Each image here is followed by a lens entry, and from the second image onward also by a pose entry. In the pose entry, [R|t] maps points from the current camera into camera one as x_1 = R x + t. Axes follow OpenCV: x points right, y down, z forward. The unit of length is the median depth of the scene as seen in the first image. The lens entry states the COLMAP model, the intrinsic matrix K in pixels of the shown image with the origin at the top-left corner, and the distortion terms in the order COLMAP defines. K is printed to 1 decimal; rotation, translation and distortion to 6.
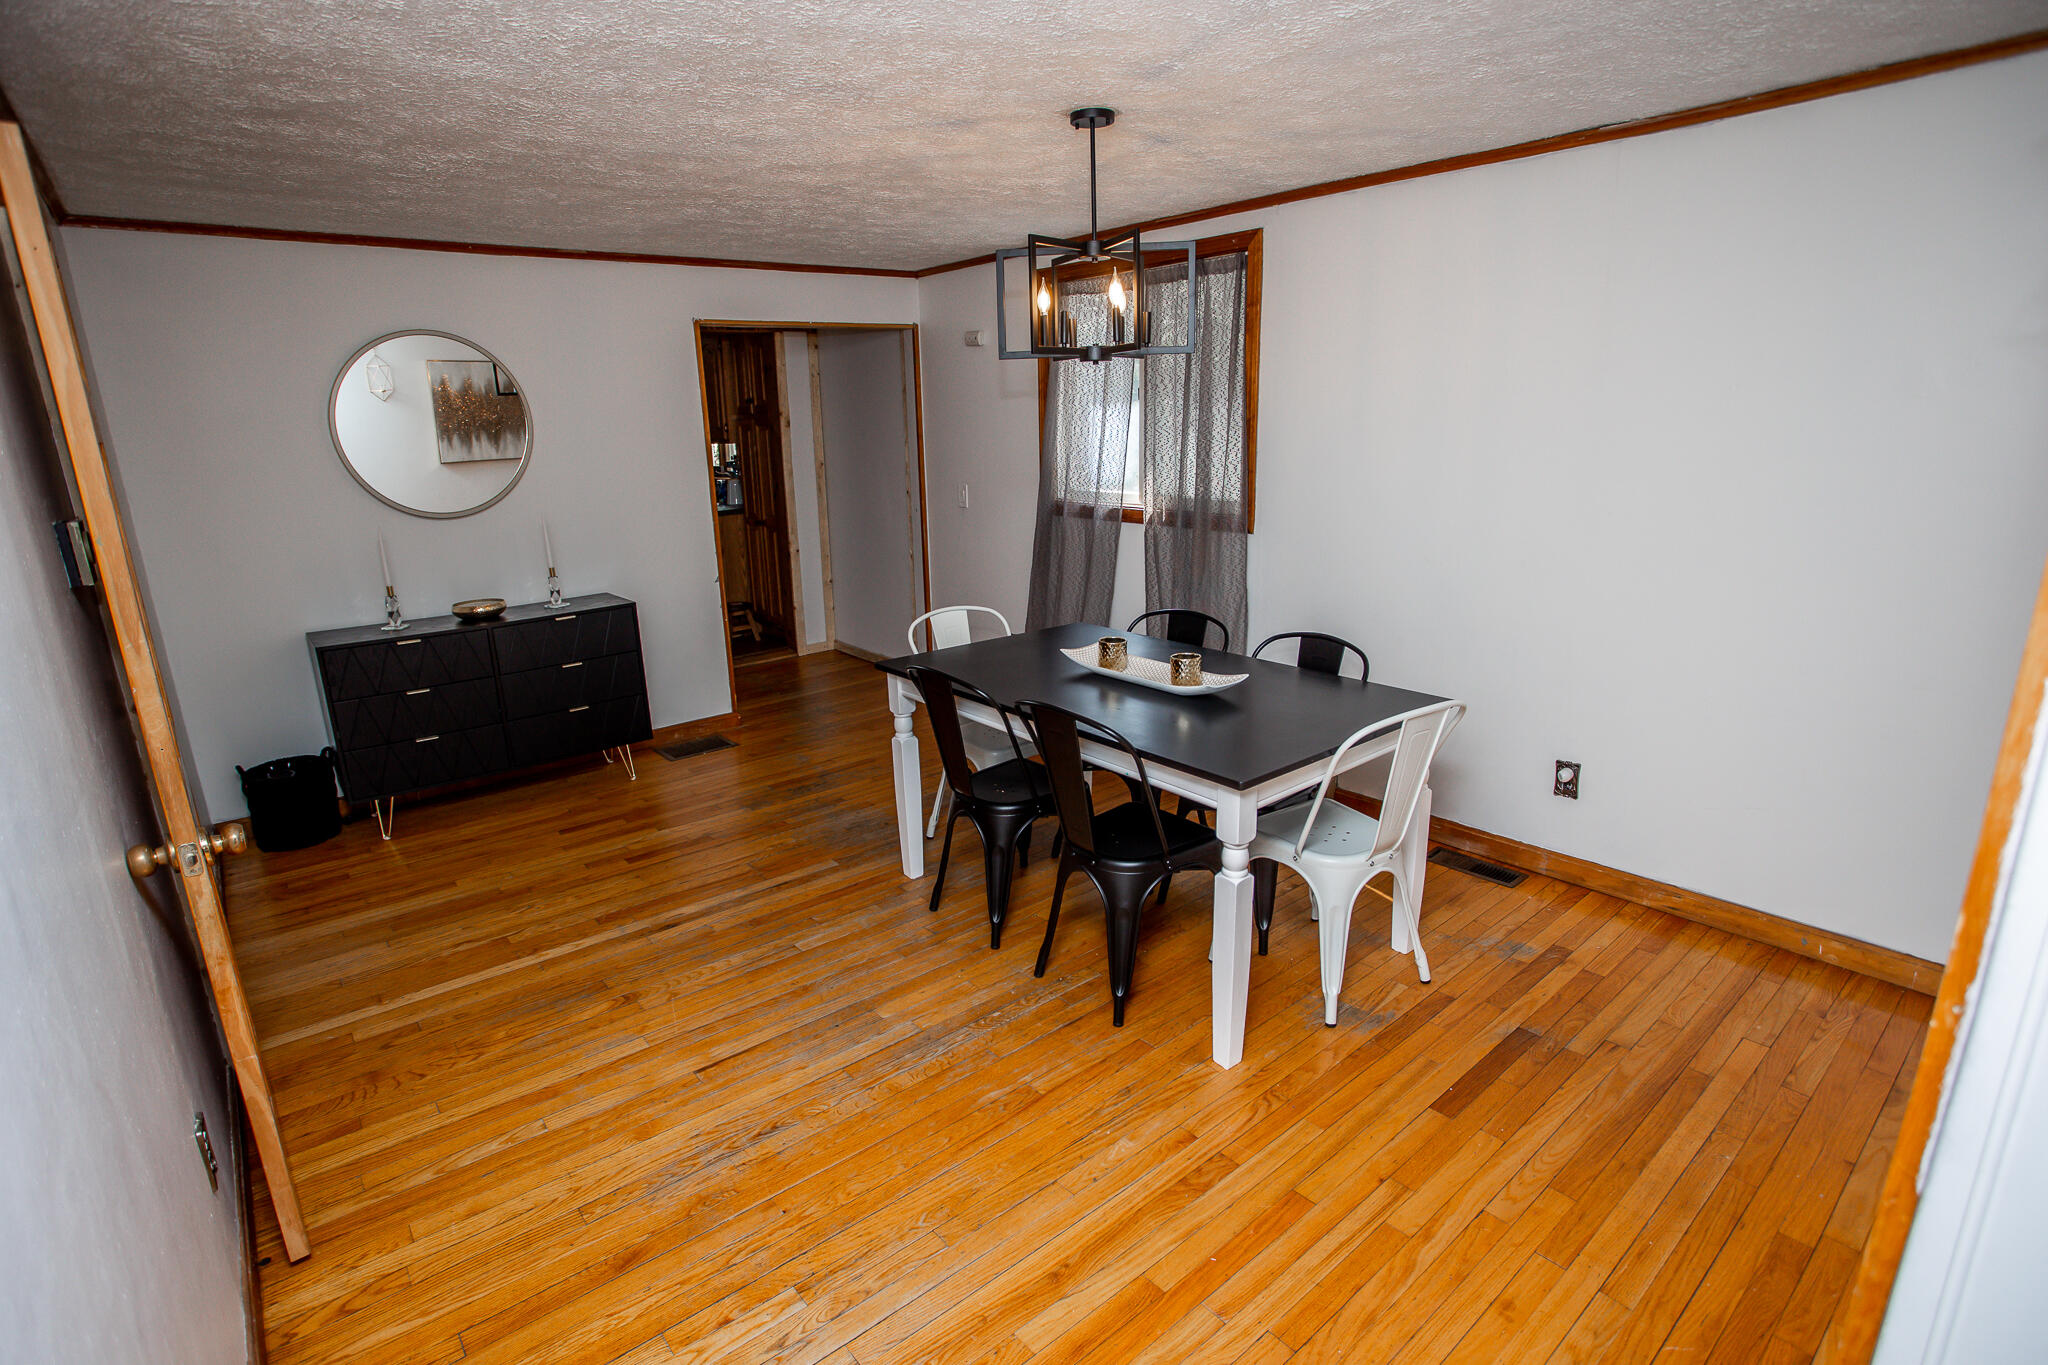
lens RADIAL K [[1006.4, 0, 1027.0], [0, 1006.4, 690.4], [0, 0, 1]] dist [-0.081267, 0.040272]
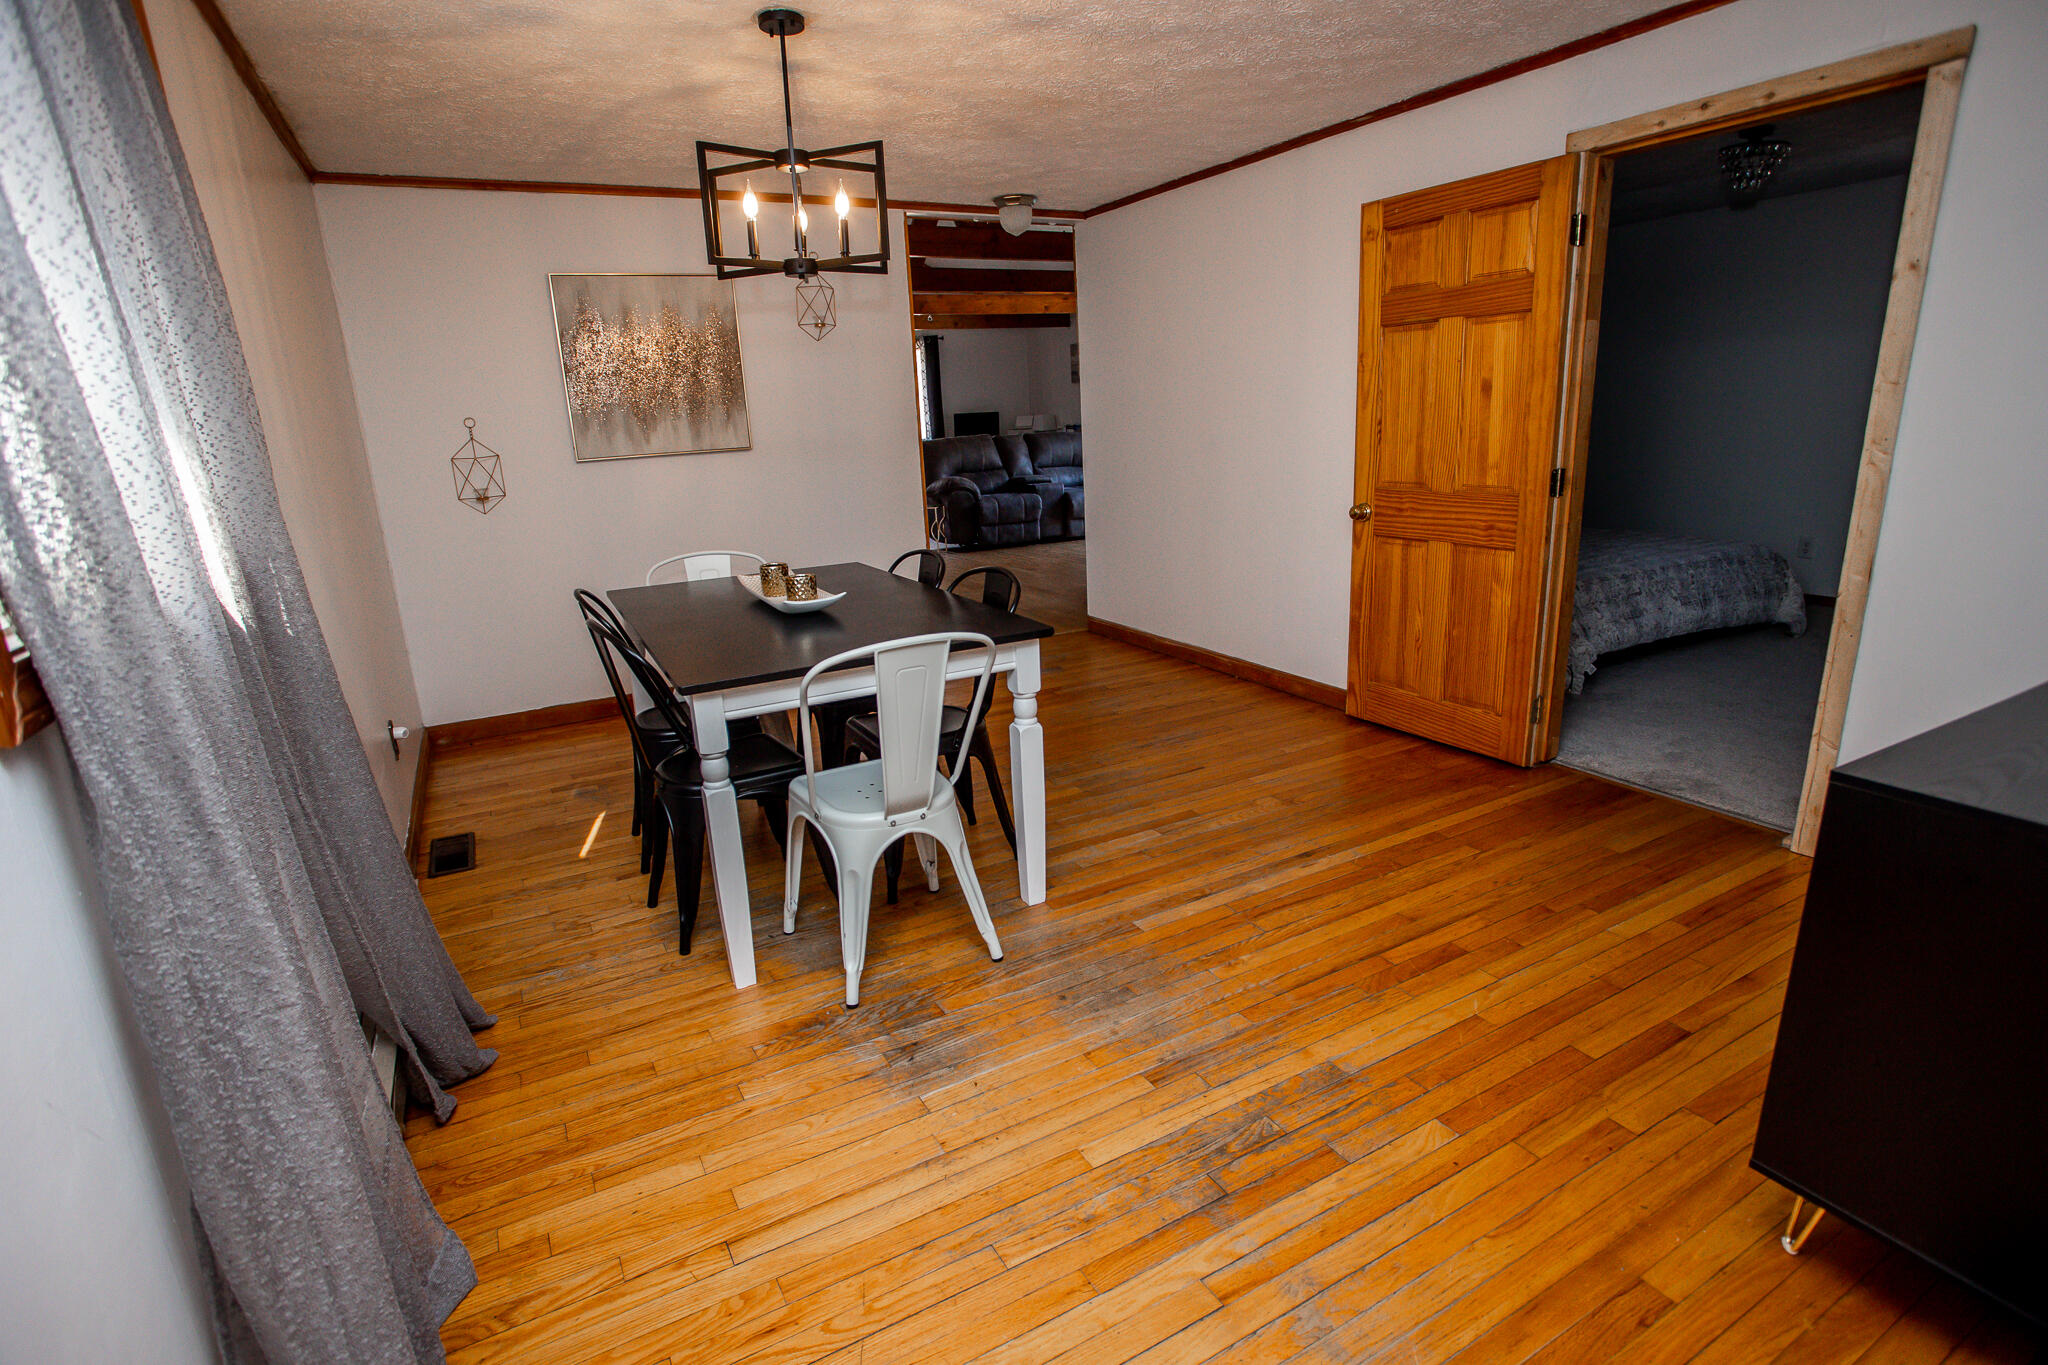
lens RADIAL K [[1006.4, 0, 1027.0], [0, 1006.4, 690.4], [0, 0, 1]] dist [-0.081267, 0.040272]
pose [[-0.977902, 0.019347, 0.208167, -0.295414], [0.122819, 0.858934, 0.497139, -0.370411], [-0.169184, 0.511720, -0.842330, 1.697635]]
